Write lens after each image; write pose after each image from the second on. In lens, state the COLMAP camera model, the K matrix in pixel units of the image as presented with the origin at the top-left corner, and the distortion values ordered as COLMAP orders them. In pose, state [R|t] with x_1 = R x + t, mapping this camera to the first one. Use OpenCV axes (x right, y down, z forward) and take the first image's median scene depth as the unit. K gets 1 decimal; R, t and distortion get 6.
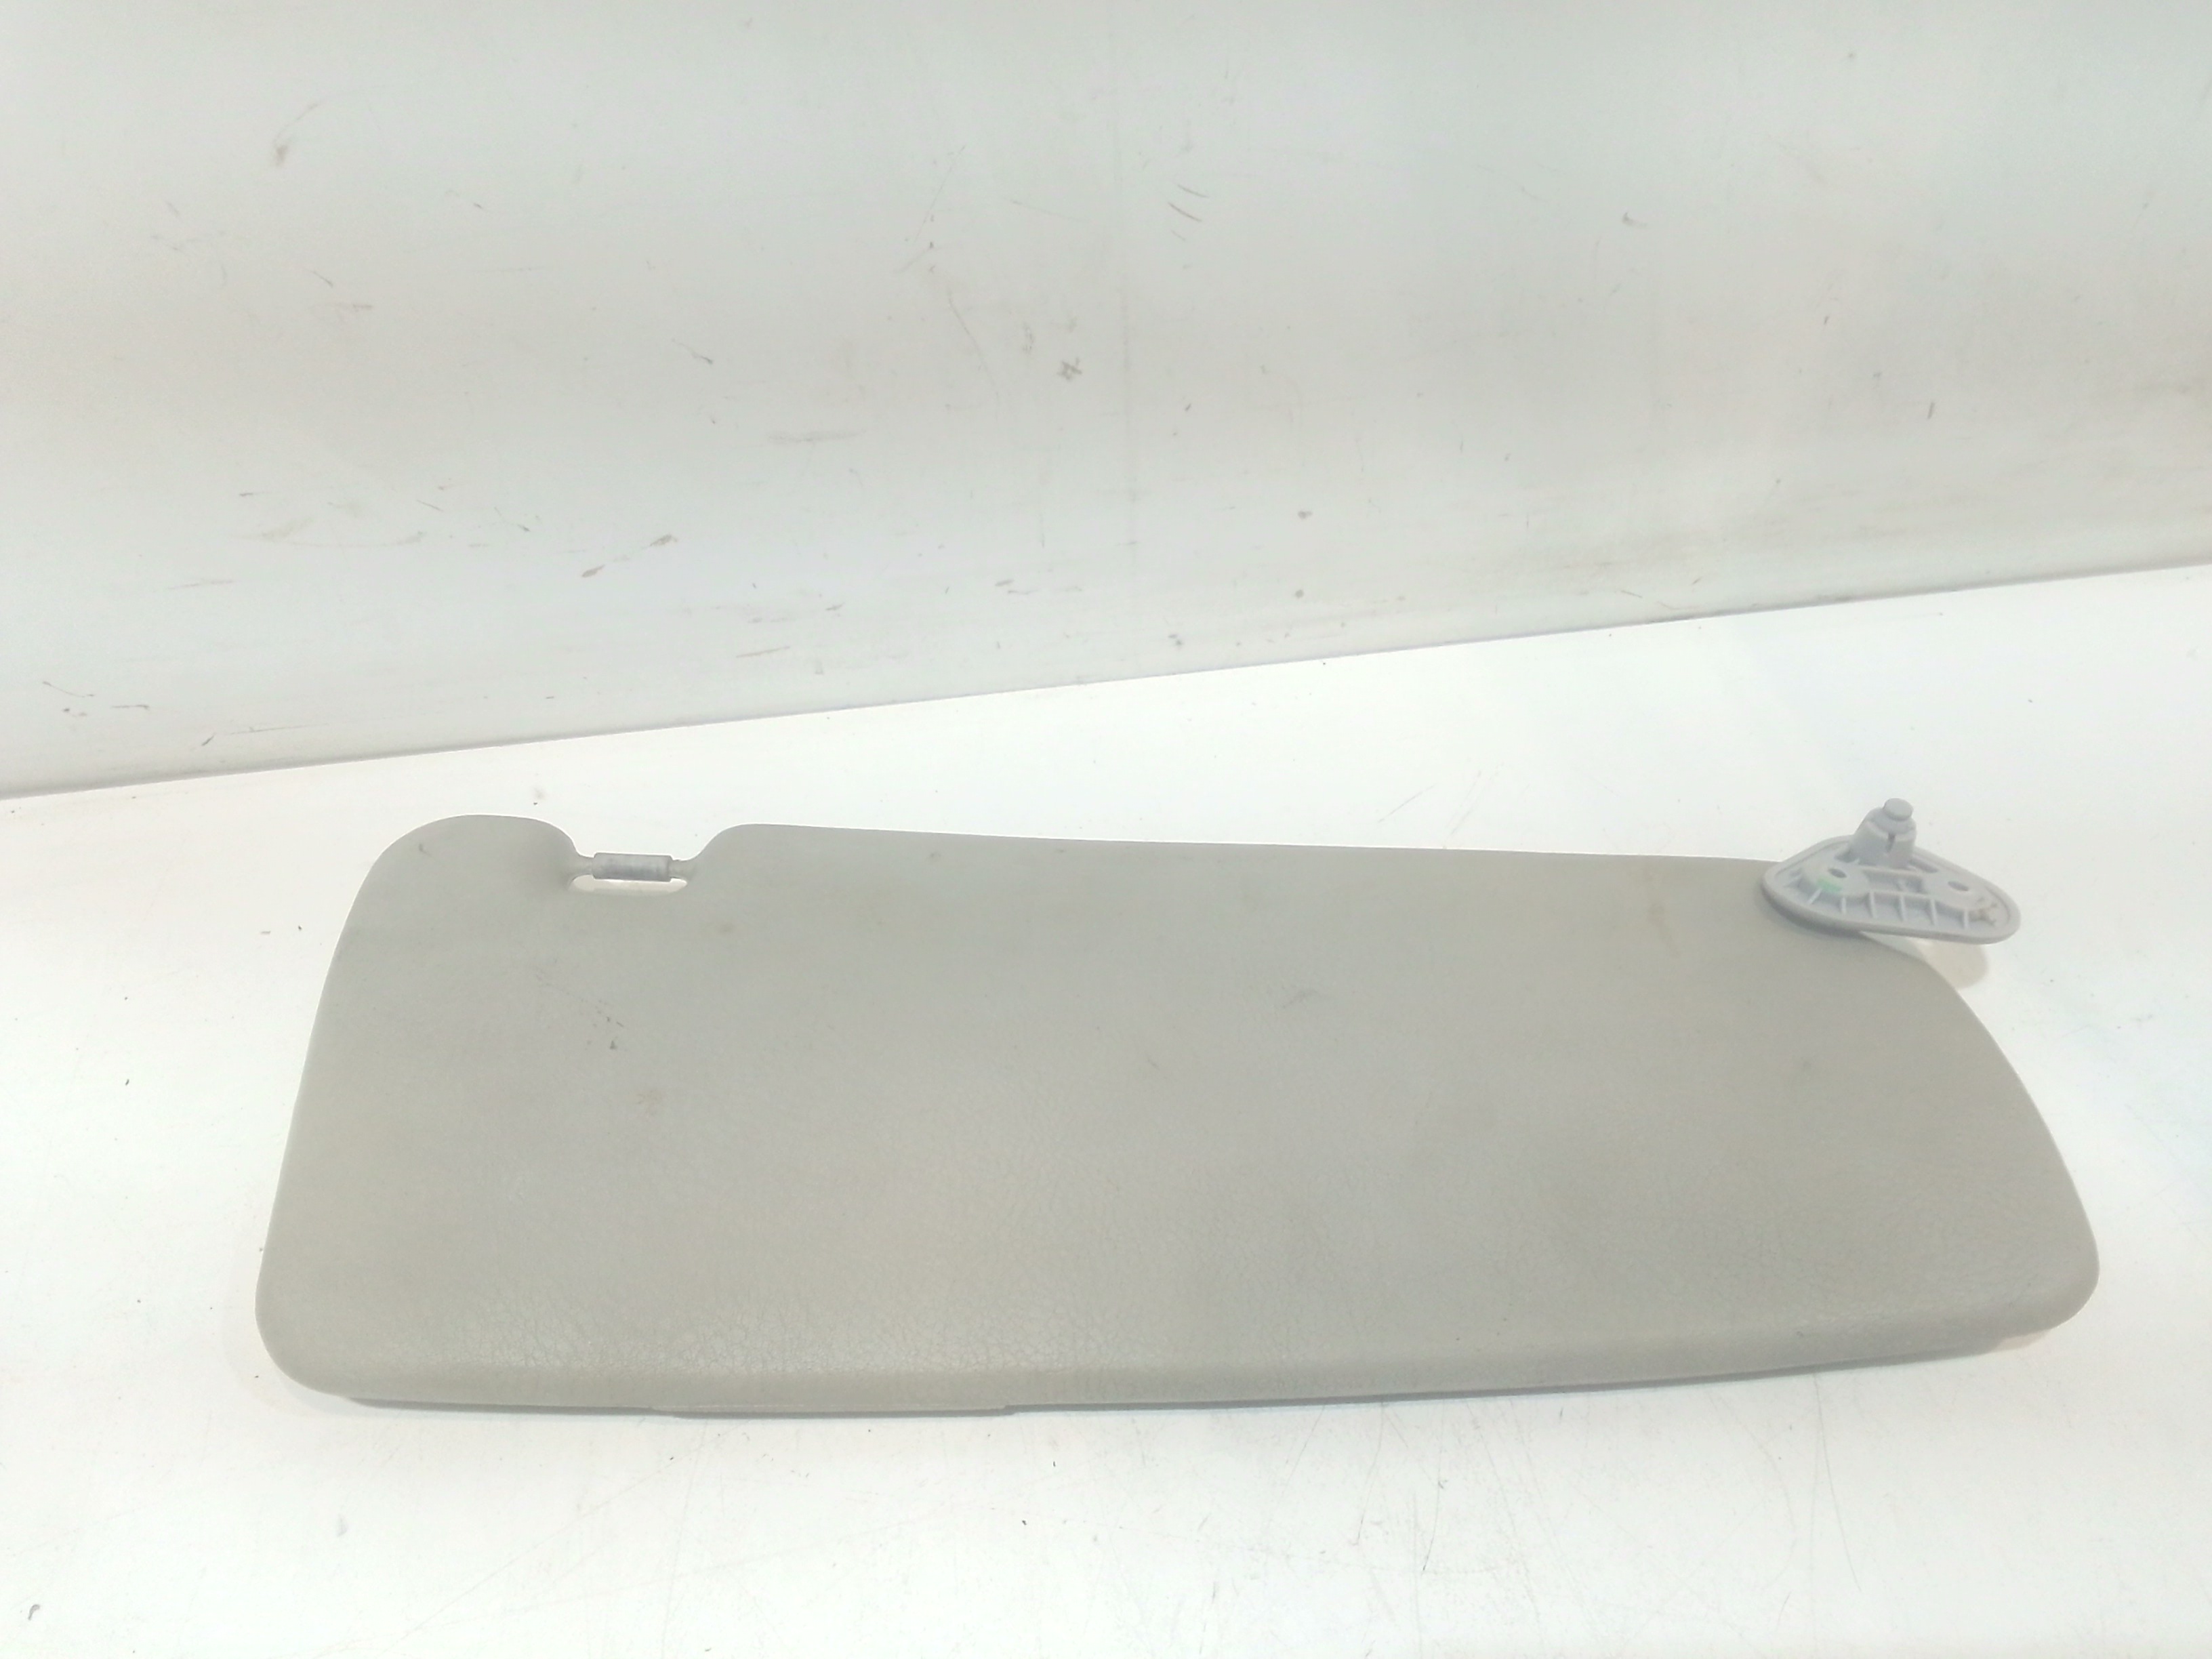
lens RADIAL K [[1725.8, 0, 1097.0], [0, 1725.8, 815.5], [0, 0, 1]] dist [0.061349, -0.100309]
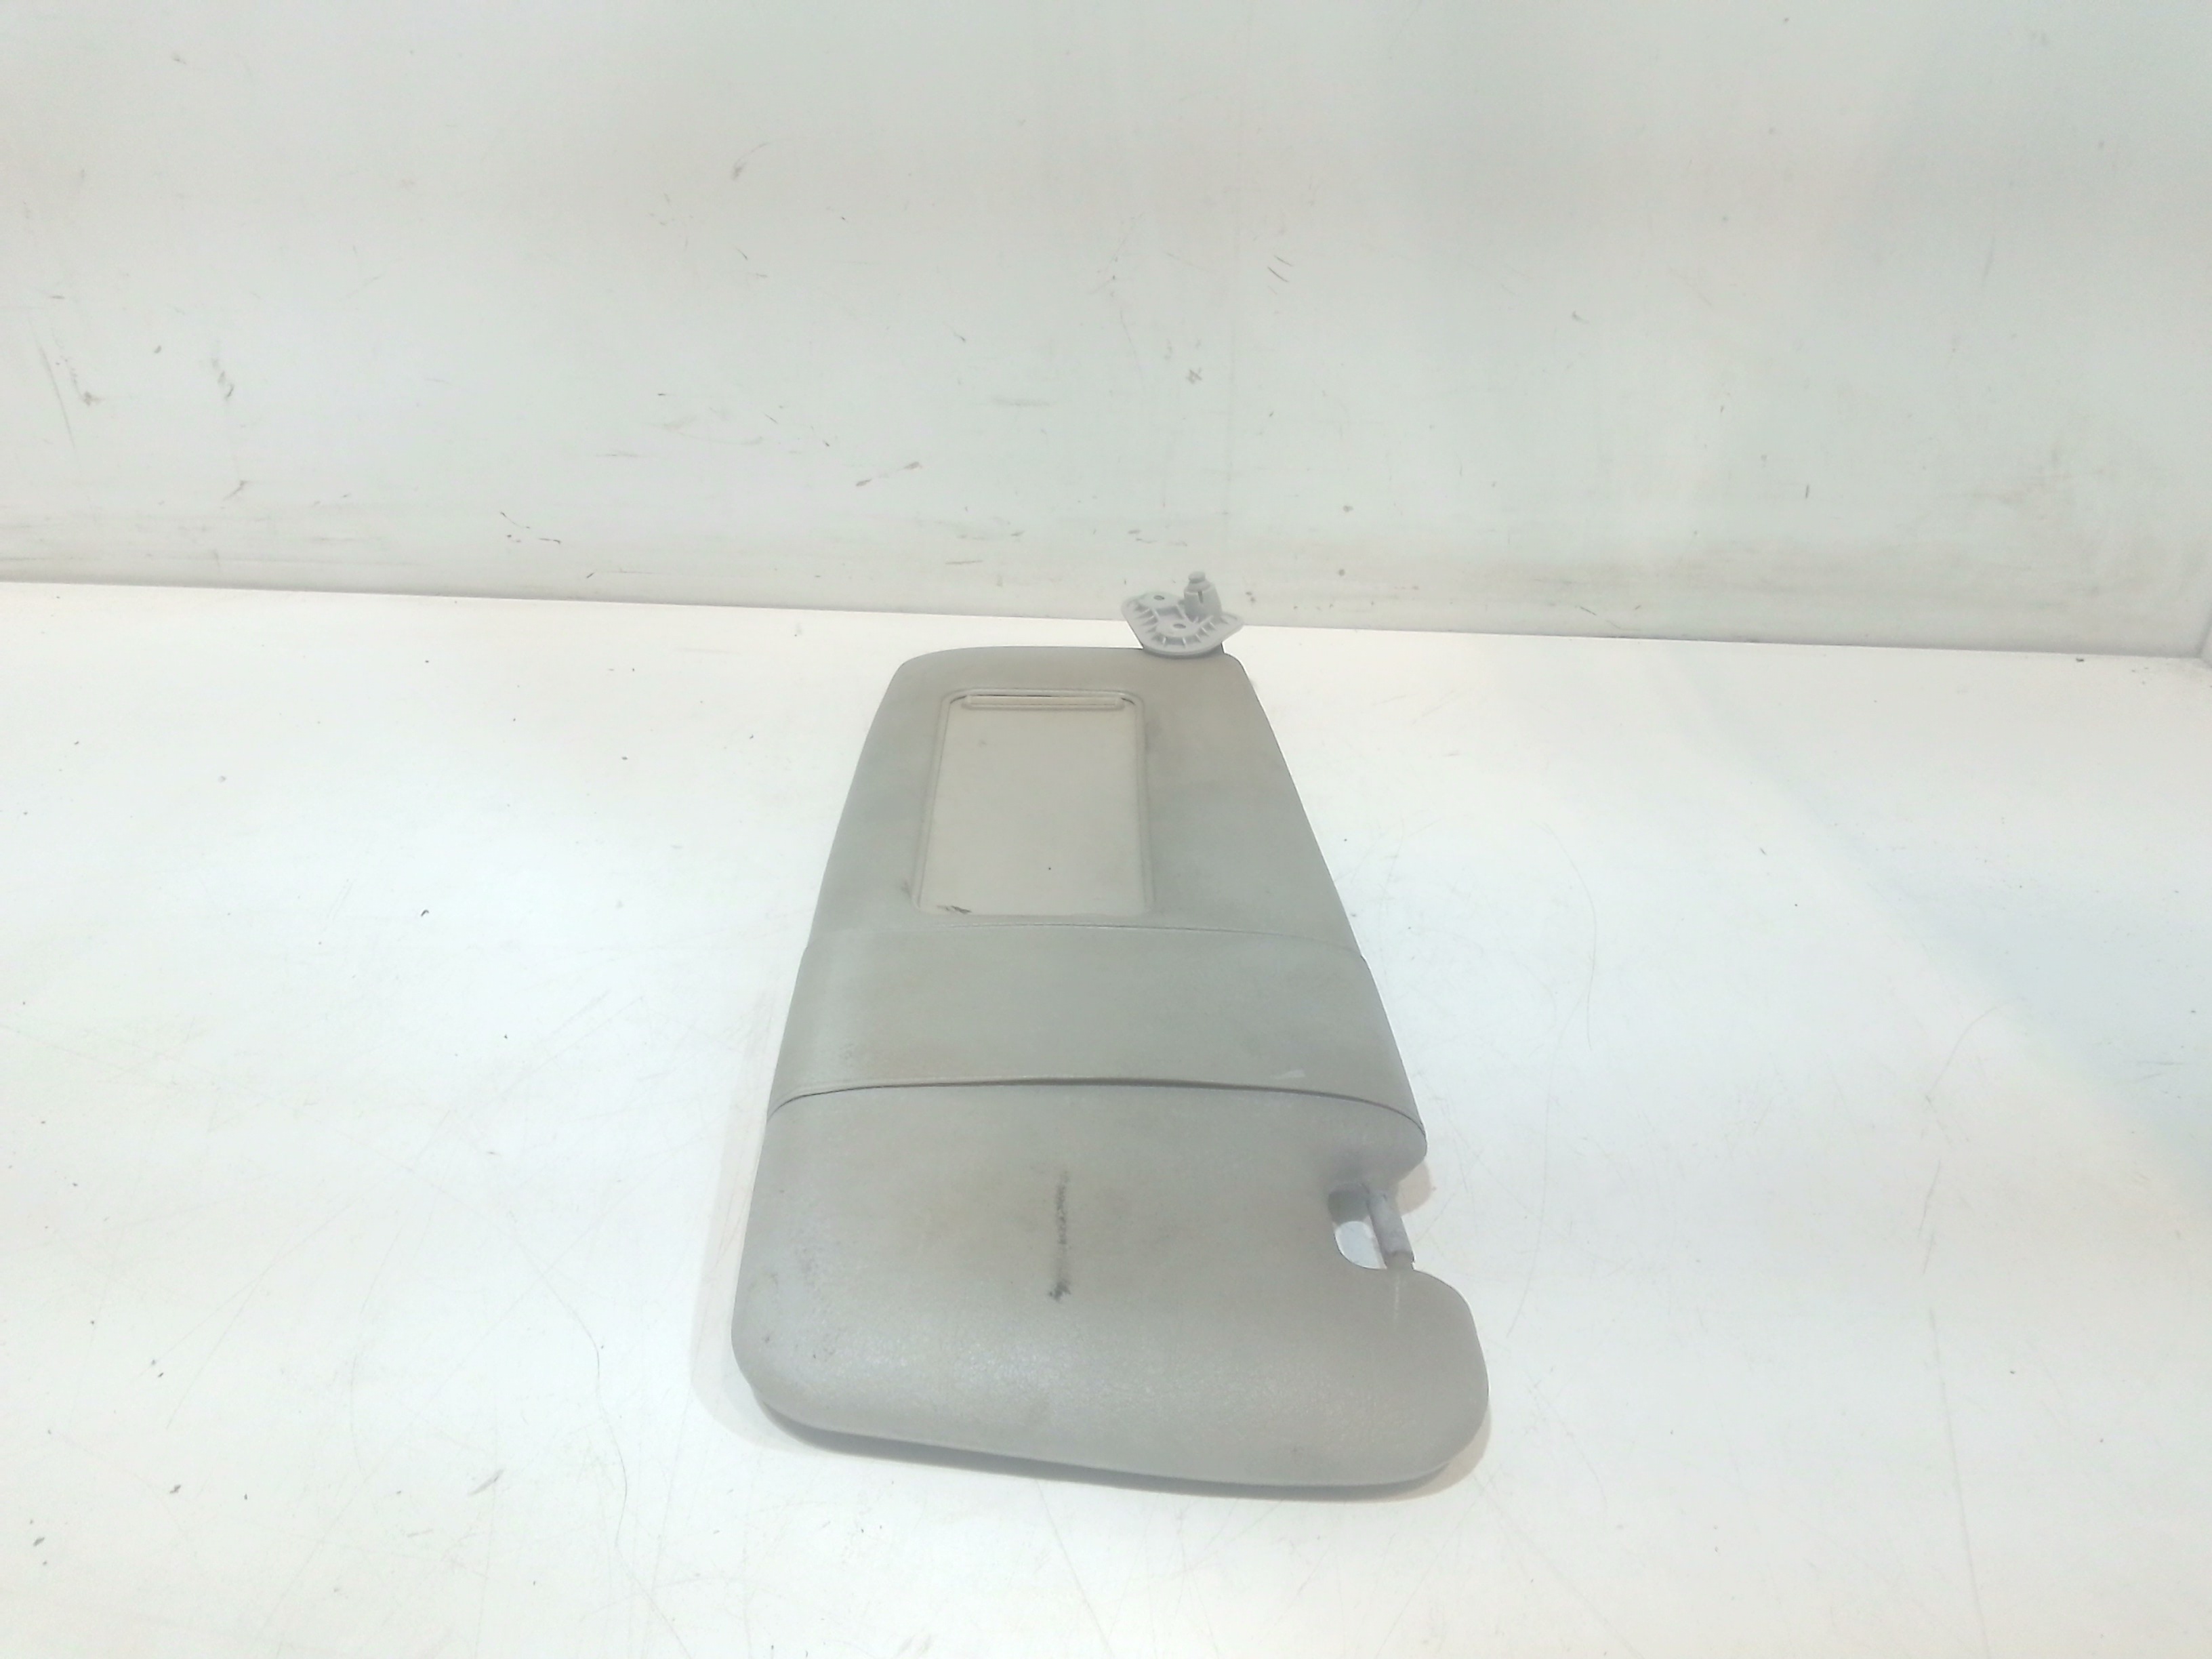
lens RADIAL K [[1717.9, 0, 1093.0], [0, 1717.9, 811.4], [0, 0, 1]] dist [0.067136, -0.119601]
pose [[0.985403, 0.121333, -0.119412, 0.123252], [-0.146667, 0.961191, -0.233666, 0.473056], [0.086427, 0.247769, 0.964956, -0.367927]]
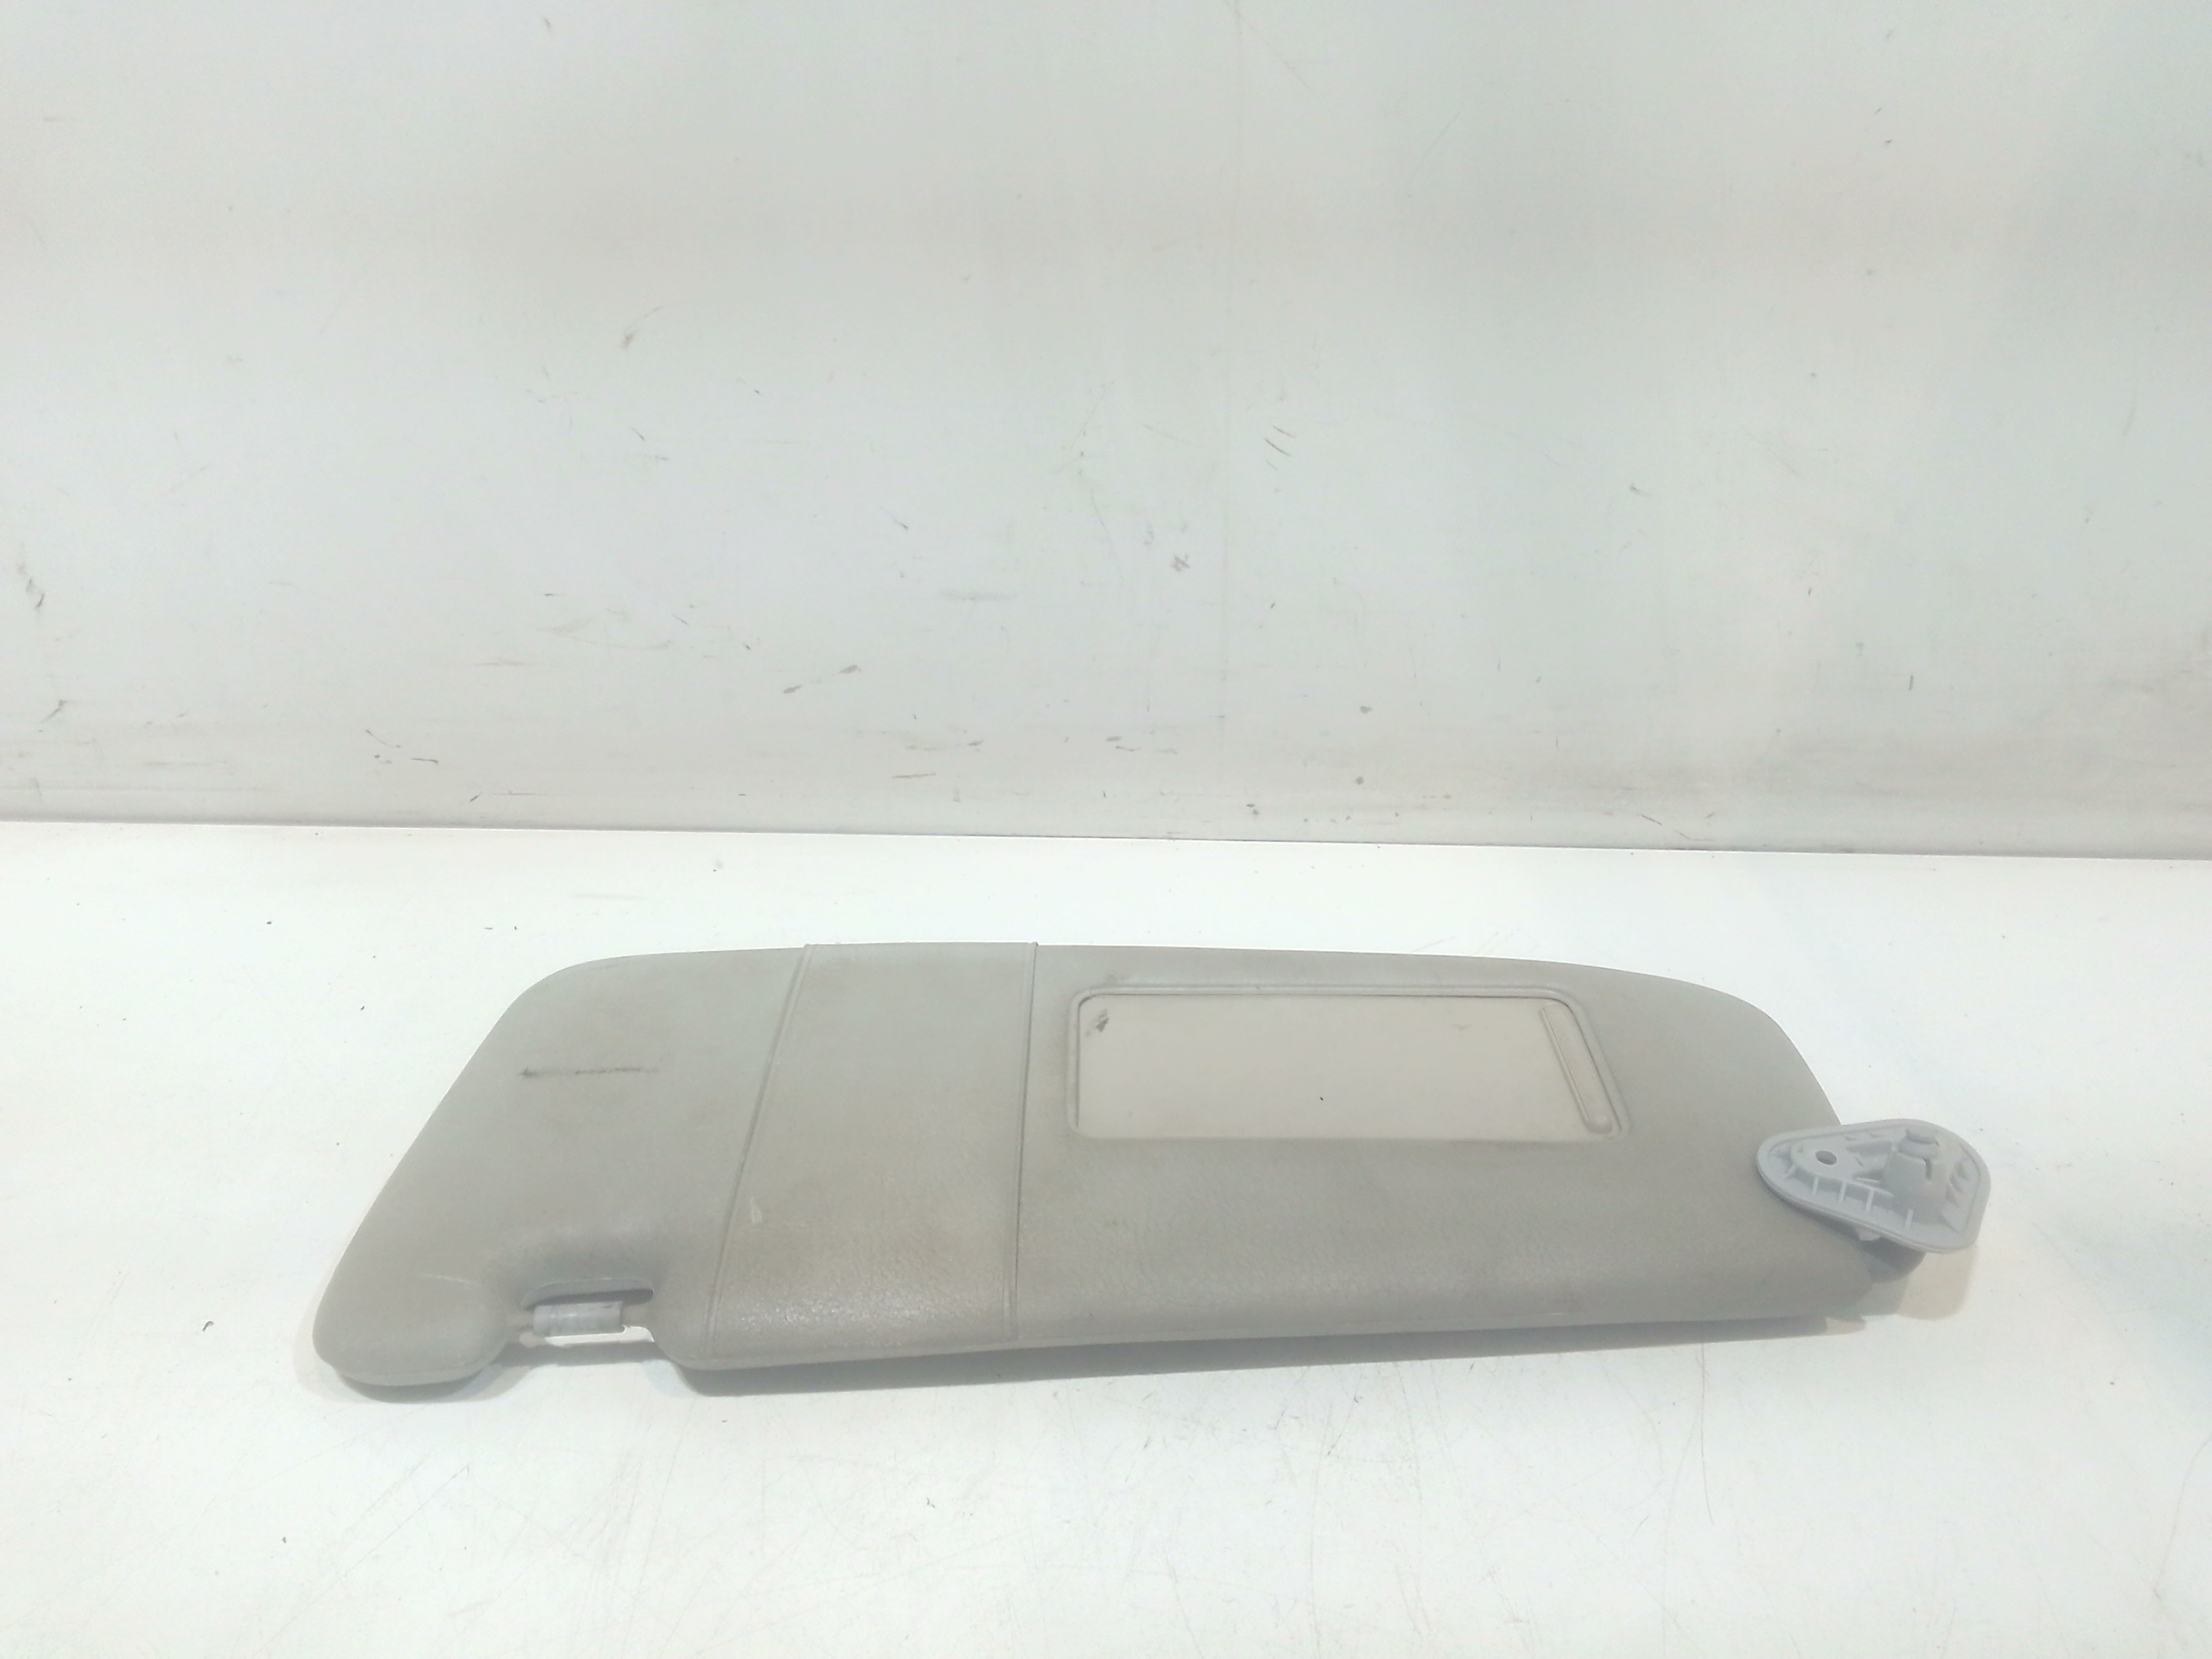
lens RADIAL K [[1714.3, 0, 1092.0], [0, 1714.3, 811.2], [0, 0, 1]] dist [0.063267, -0.113660]
pose [[0.986876, 0.102019, -0.125170, 0.096685], [-0.130885, 0.959352, -0.250024, 0.241337], [0.094575, 0.263125, 0.960115, -0.171009]]
